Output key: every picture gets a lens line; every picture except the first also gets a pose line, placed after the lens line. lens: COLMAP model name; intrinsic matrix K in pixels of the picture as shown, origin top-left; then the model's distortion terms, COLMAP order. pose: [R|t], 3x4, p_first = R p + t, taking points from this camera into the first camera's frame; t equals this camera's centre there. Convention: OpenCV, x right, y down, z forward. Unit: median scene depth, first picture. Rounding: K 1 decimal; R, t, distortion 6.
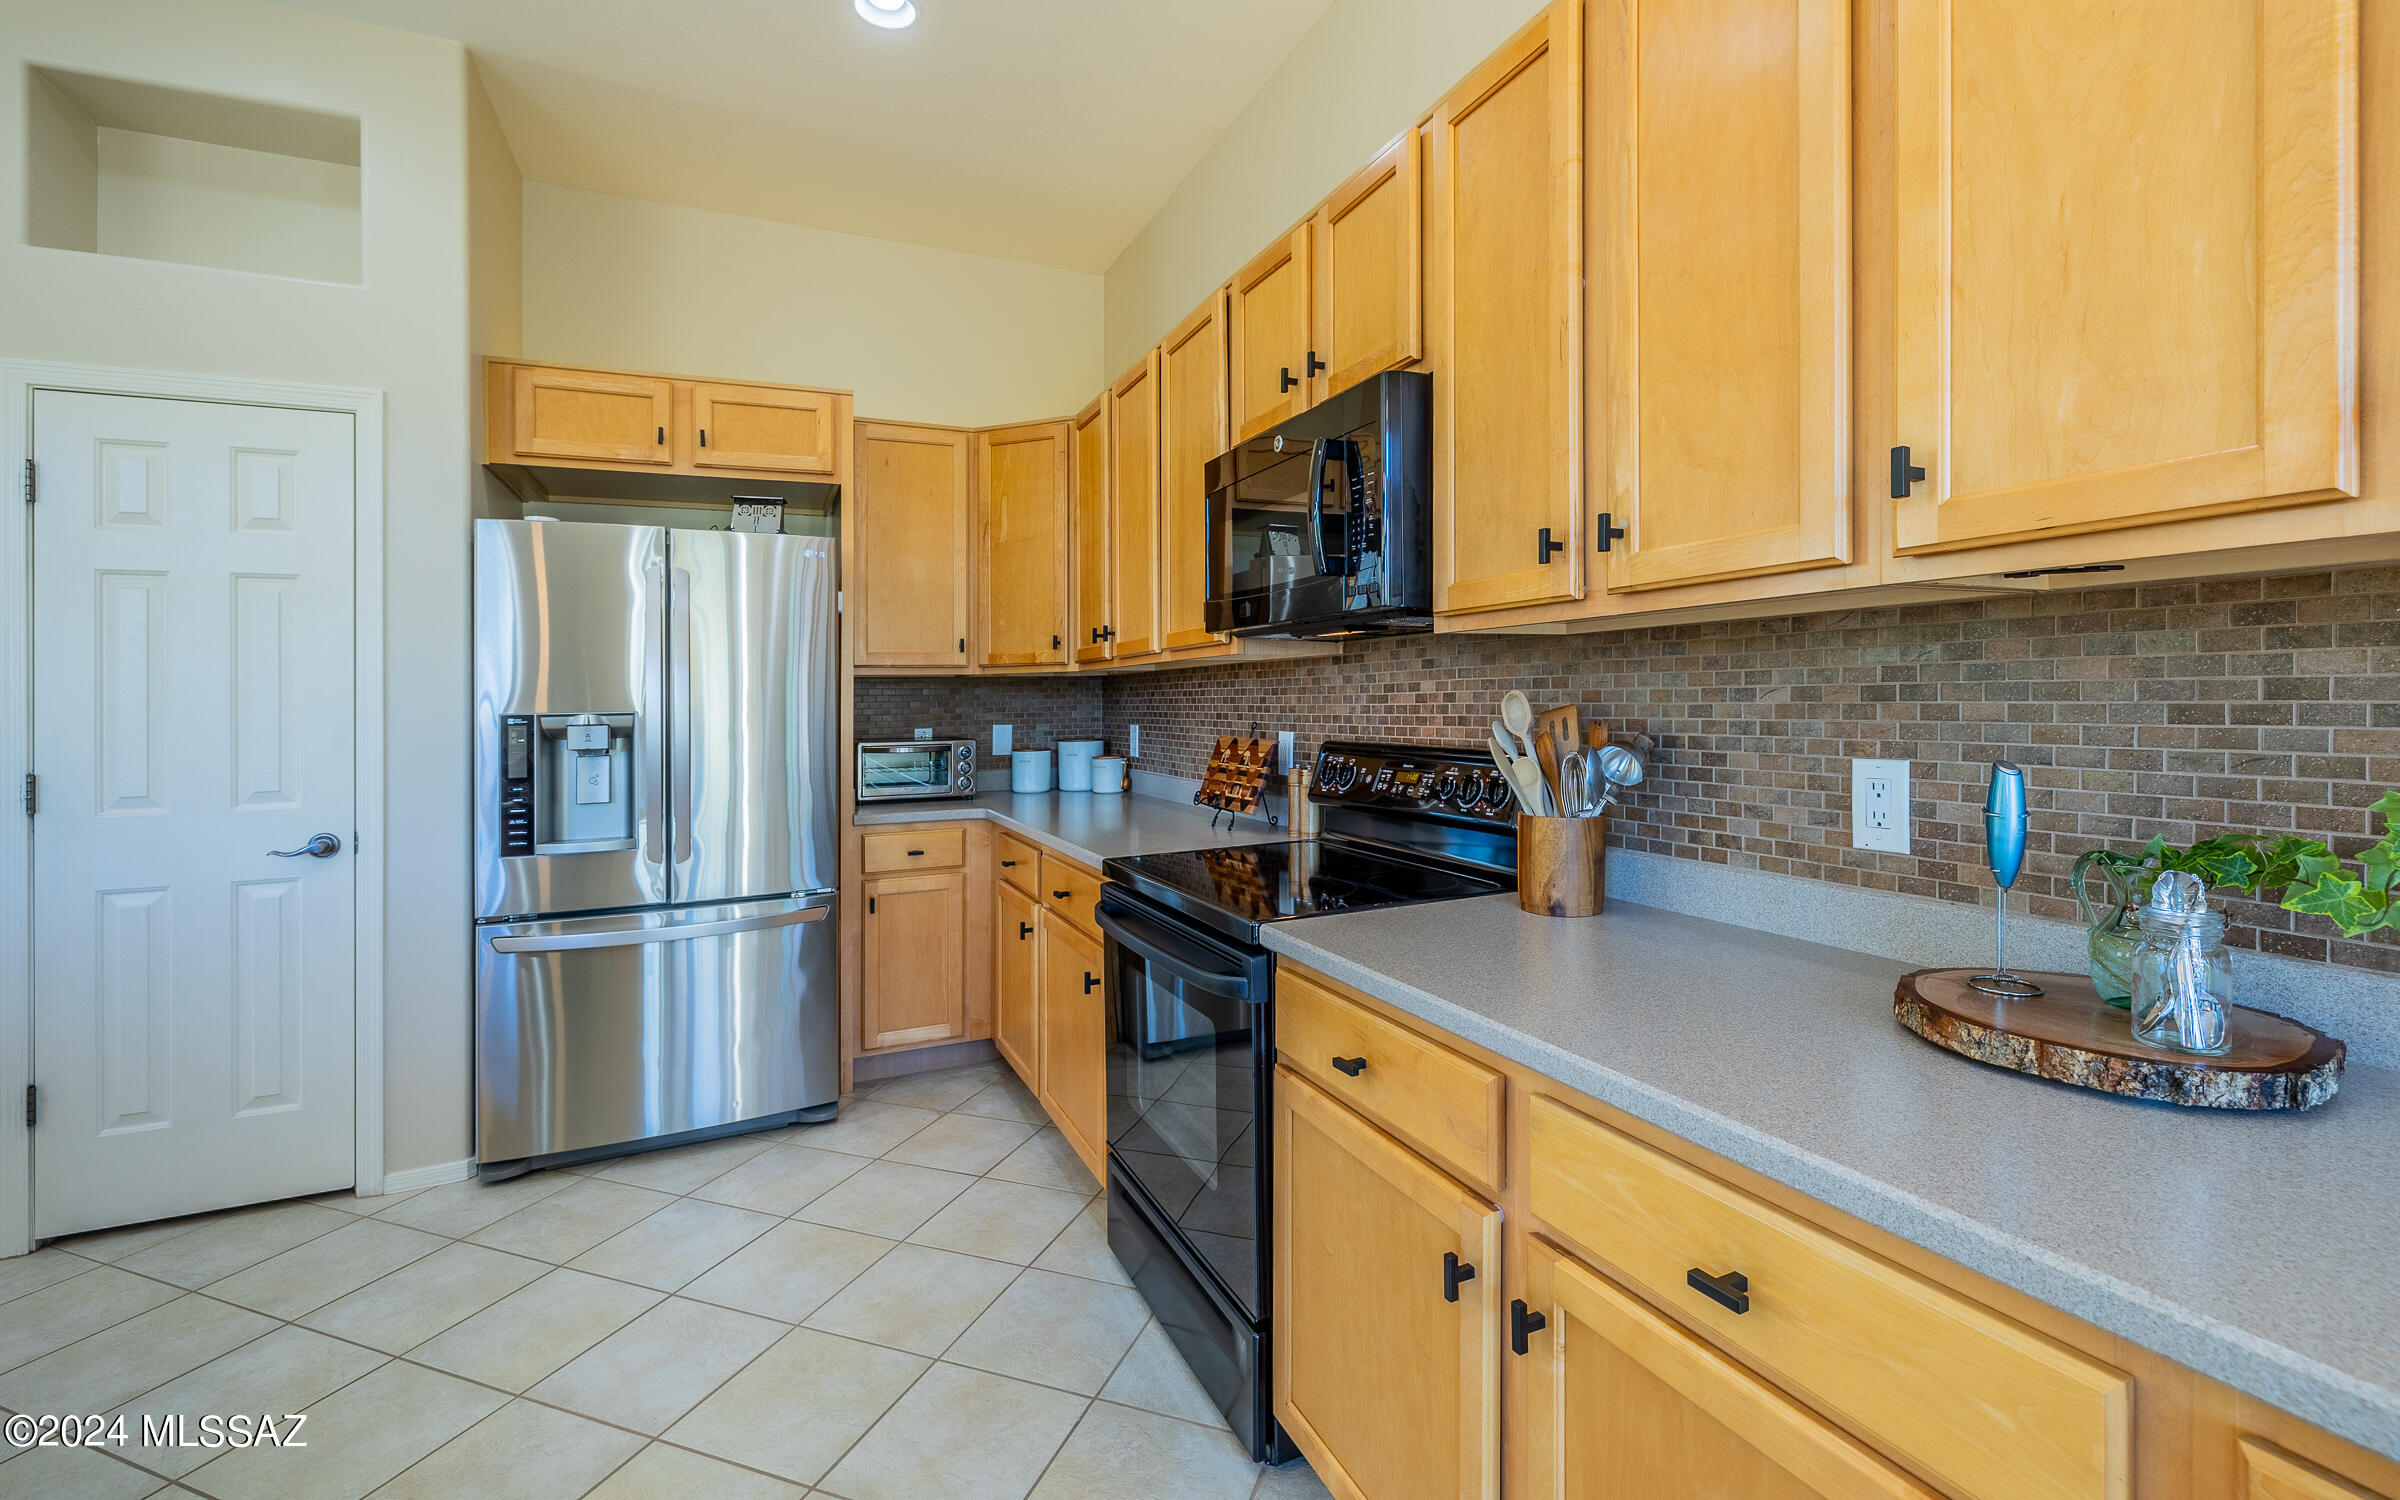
lens RADIAL K [[1020.1, 0, 1211.5], [0, 1020.1, 707.2], [0, 0, 1]] dist [-0.001277, 0.000044]
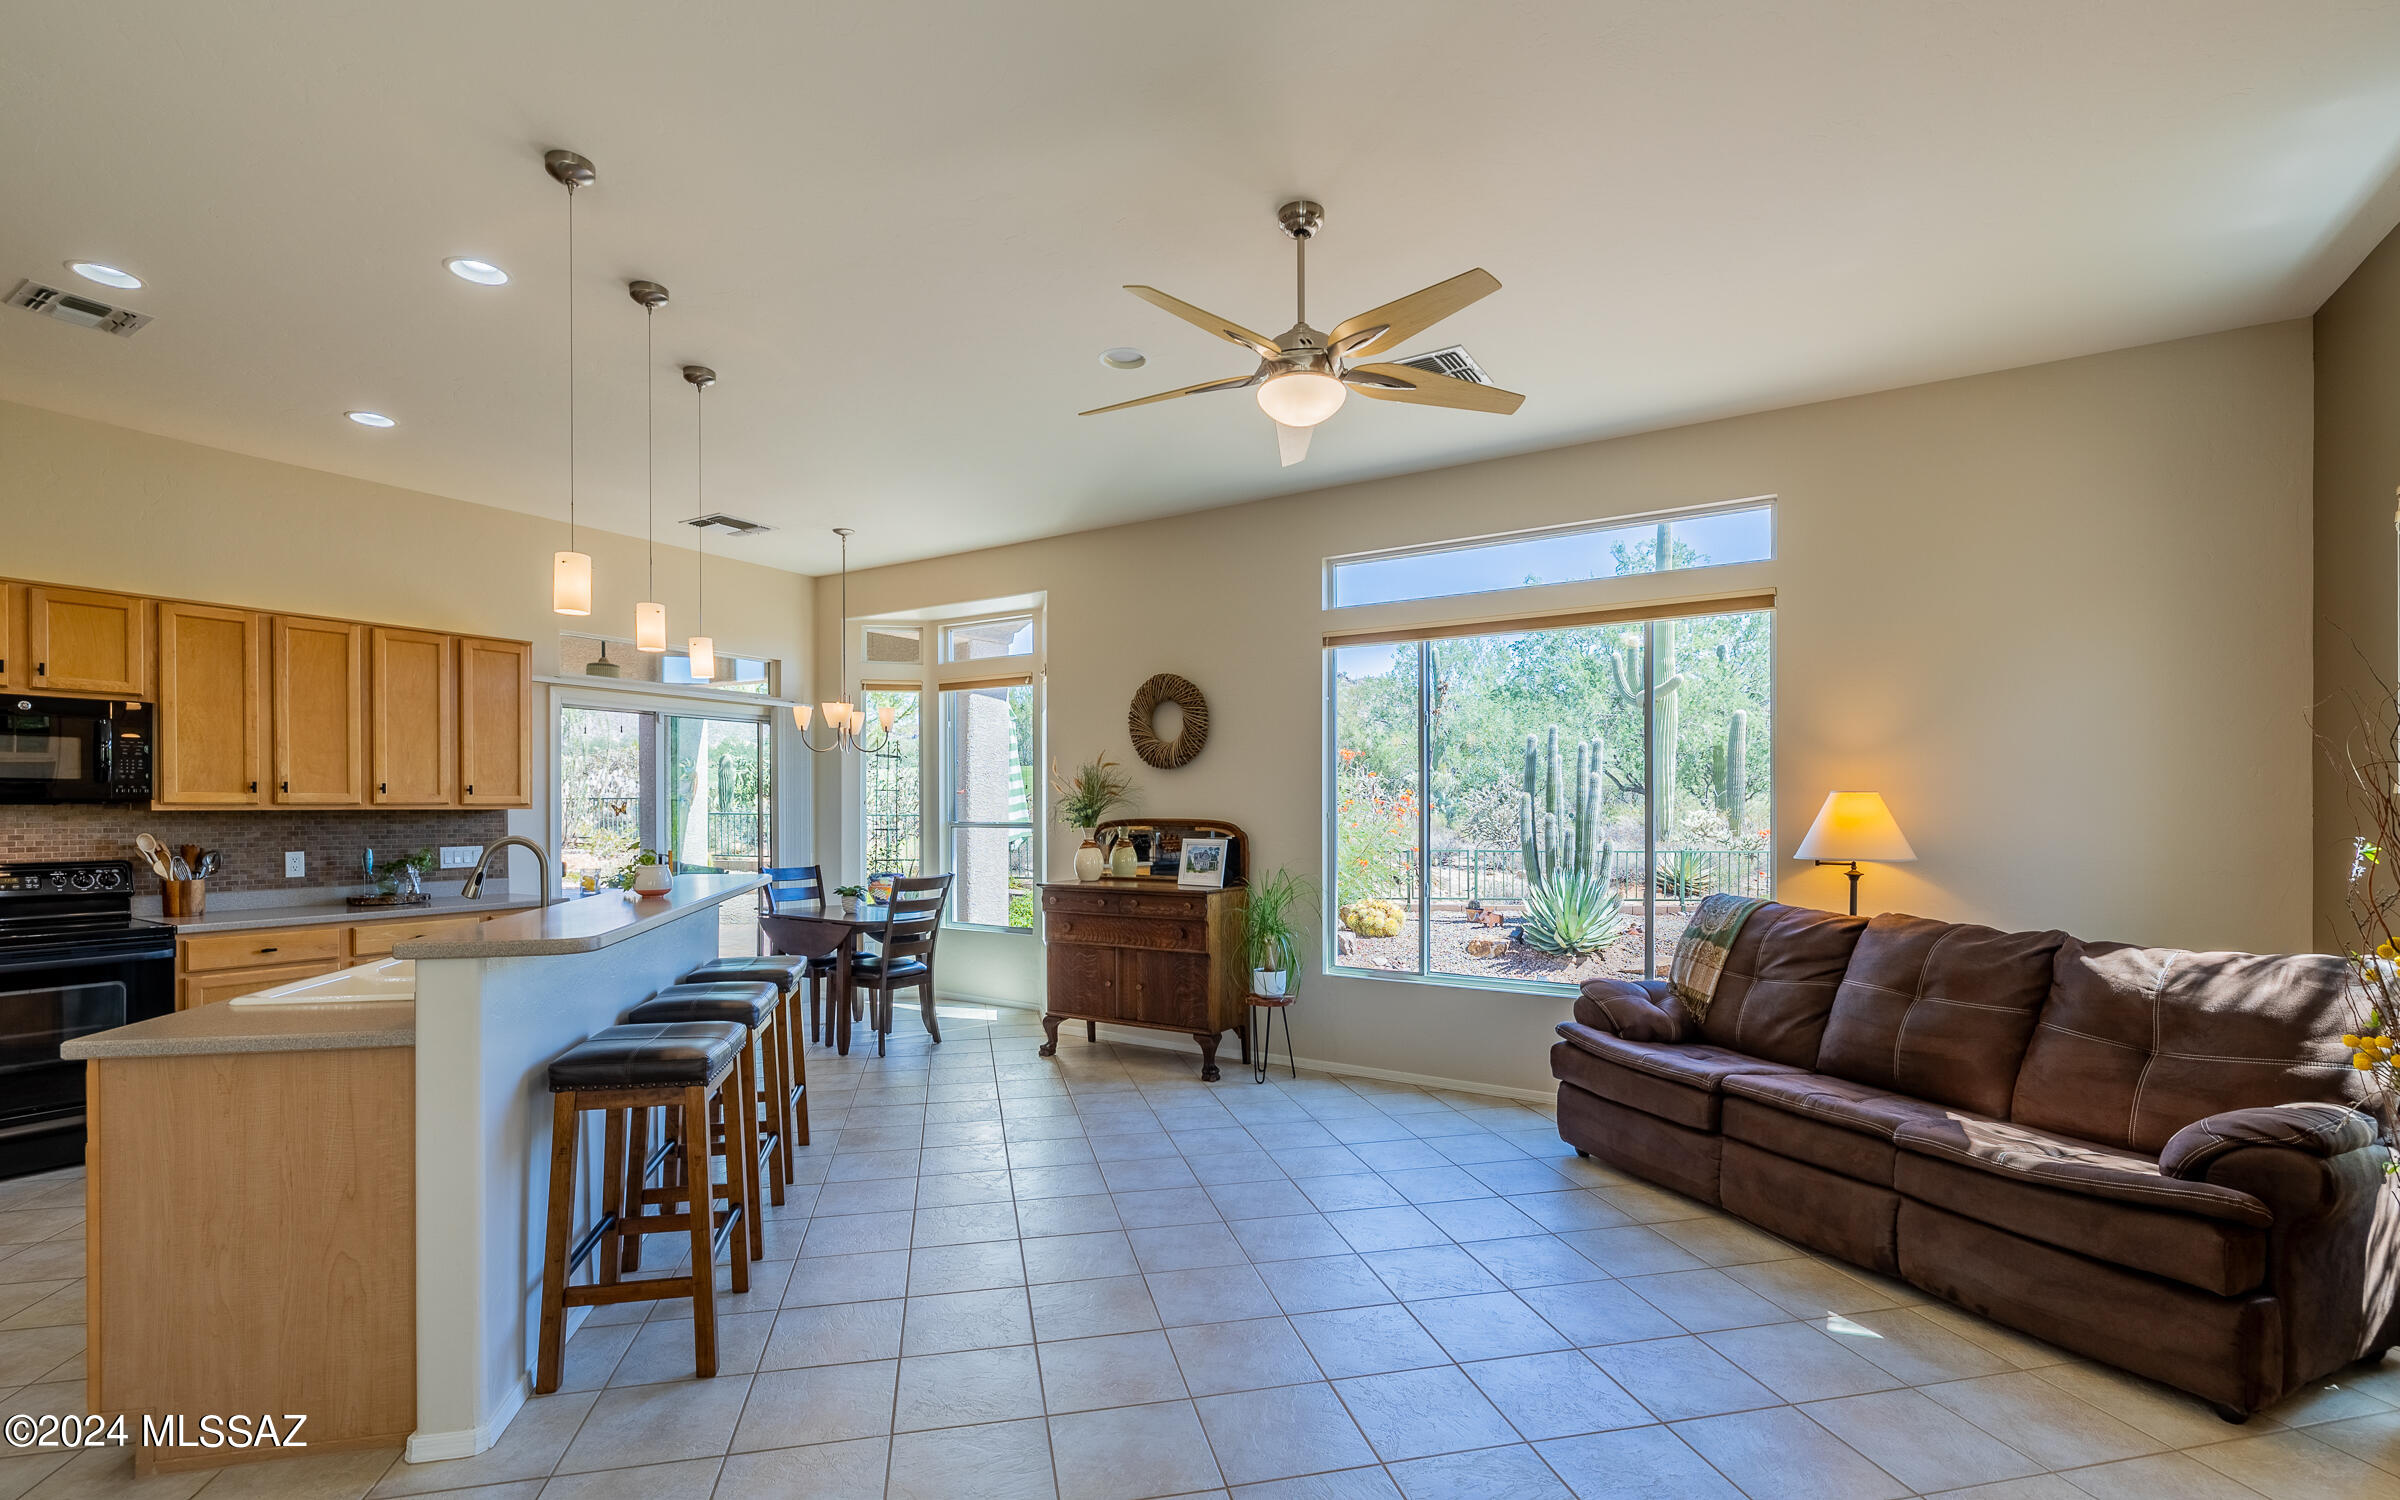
lens RADIAL K [[1060.5, 0, 1195.7], [0, 1060.5, 819.6], [0, 0, 1]] dist [0.000112, 0.000096]
pose [[-0.545040, 0.007530, 0.838376, -4.180113], [0.016719, 0.999858, 0.001890, -0.016715], [-0.838243, 0.015047, -0.545089, 0.364063]]
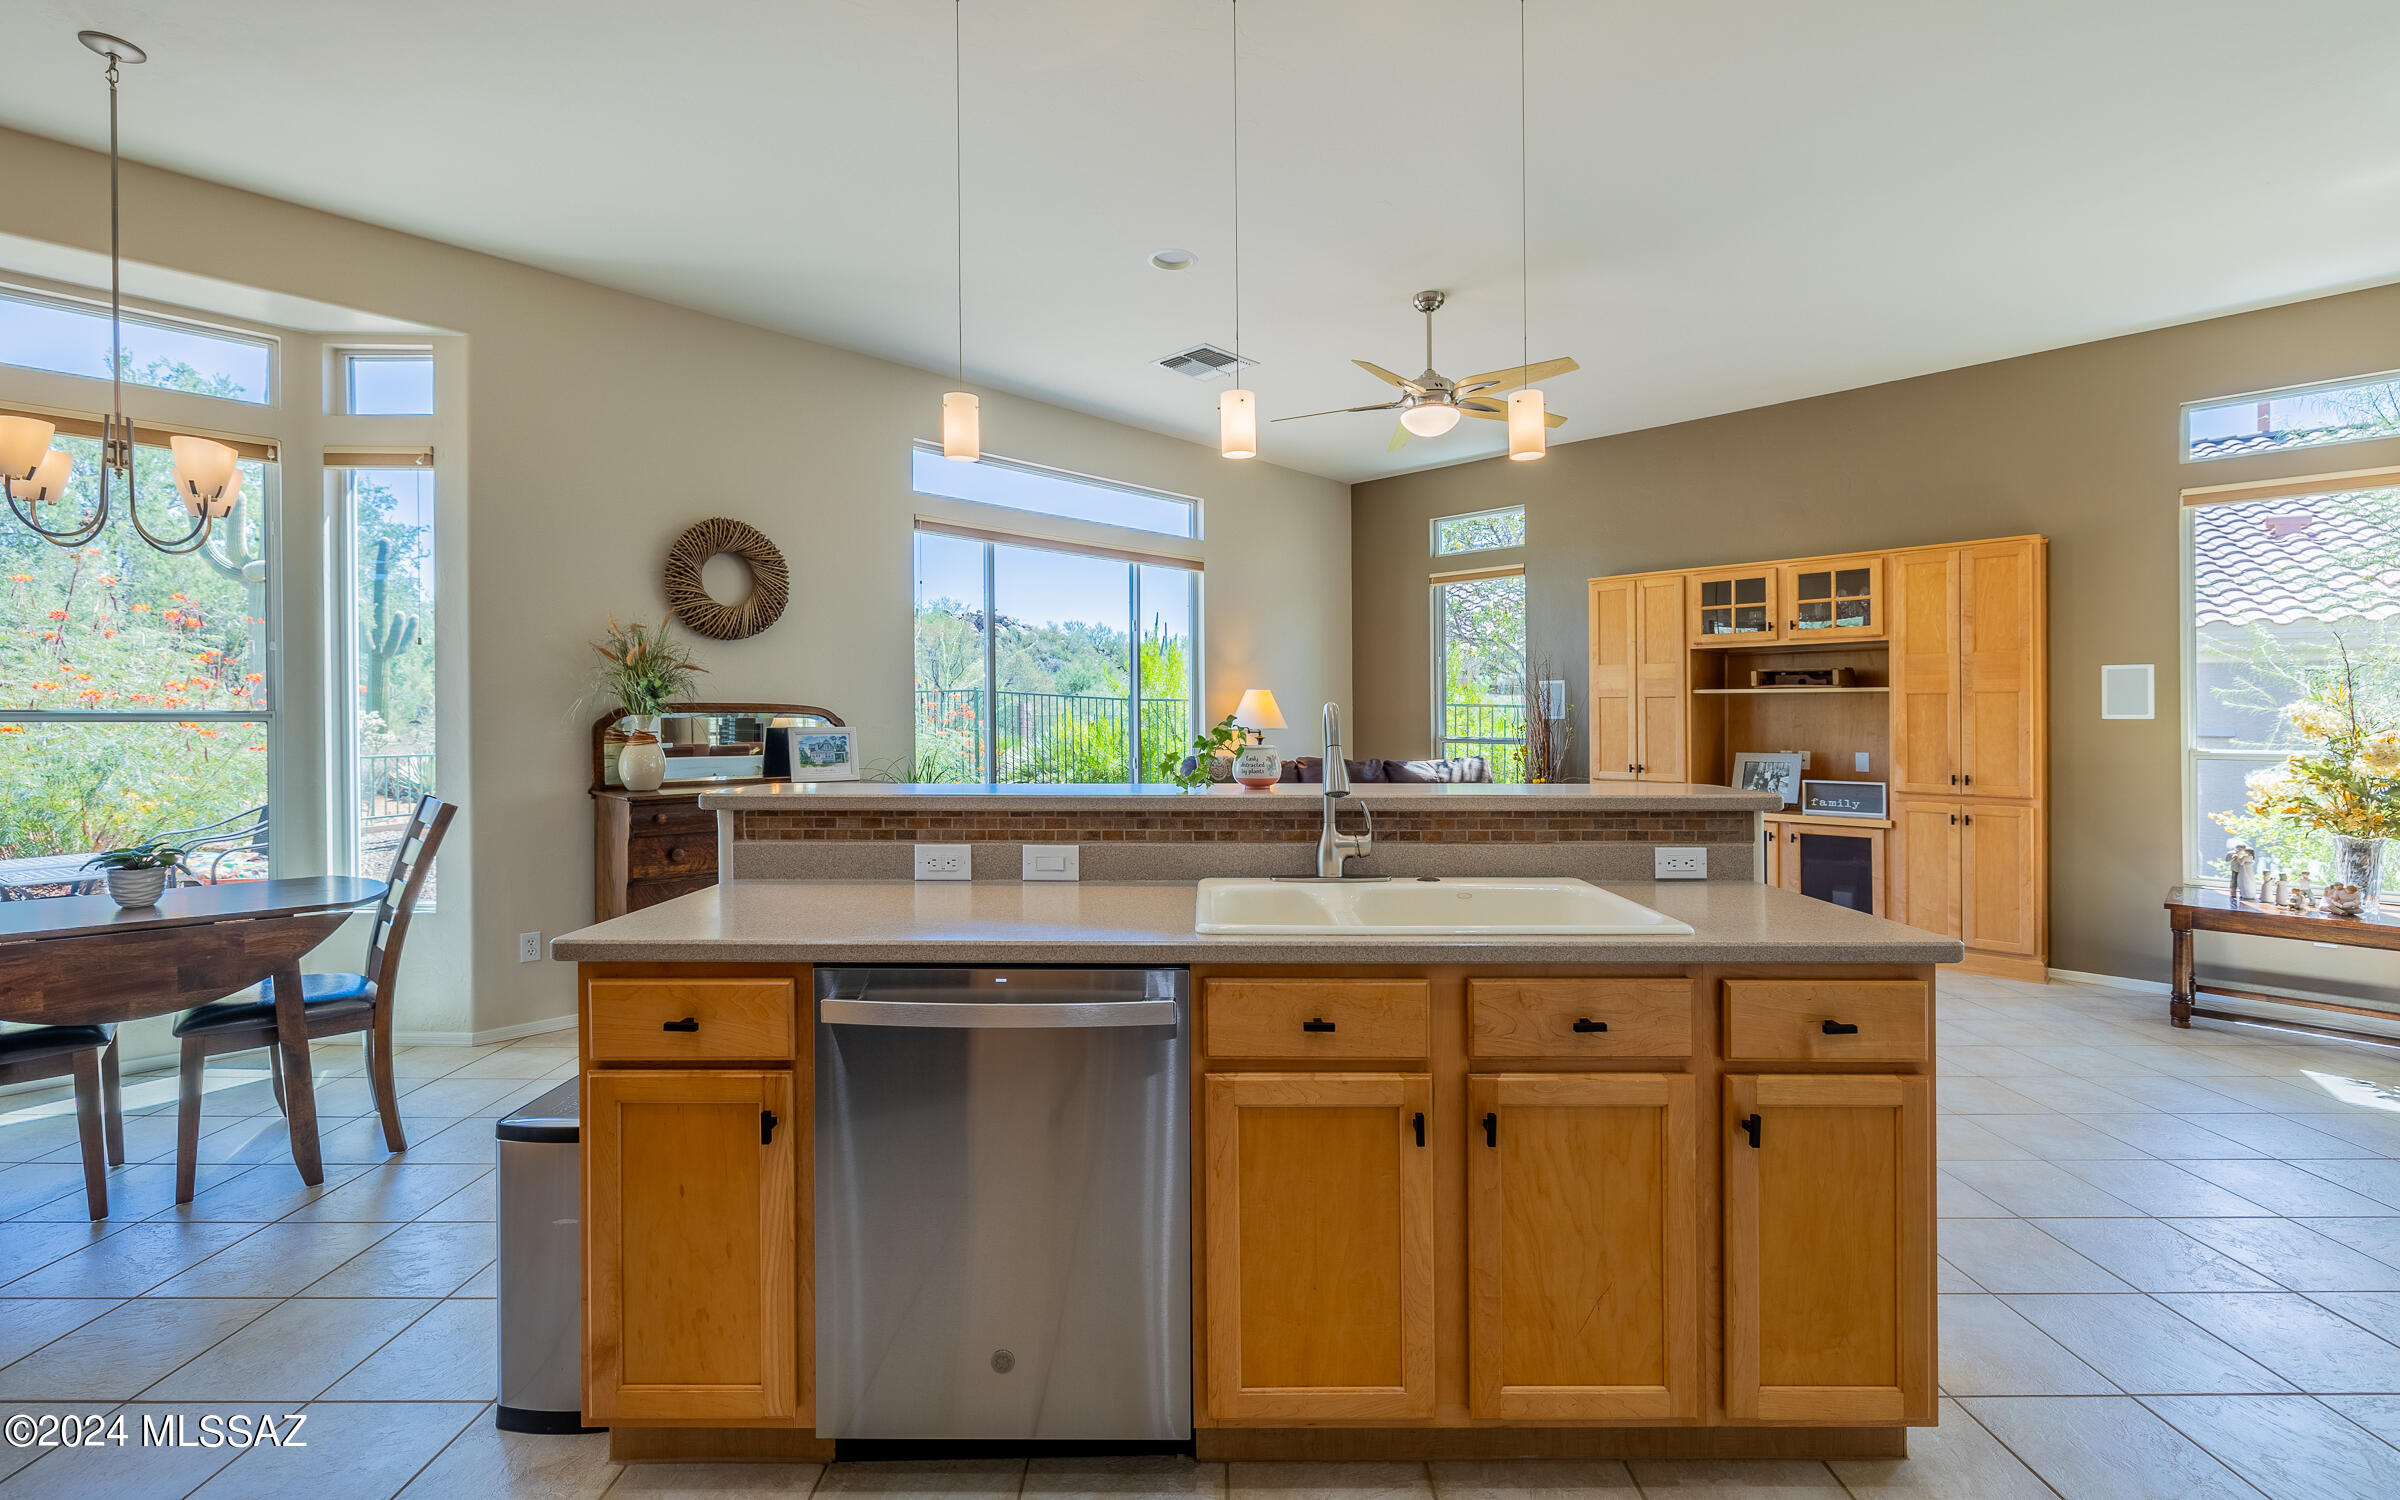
lens RADIAL K [[1031.4, 0, 1215.6], [0, 1031.4, 729.2], [0, 0, 1]] dist [-0.000490, -0.000563]
pose [[-0.937575, 0.016837, -0.347376, -0.792594], [0.007710, 0.999588, 0.027641, -0.010992], [0.347698, 0.023237, -0.937319, 1.743684]]
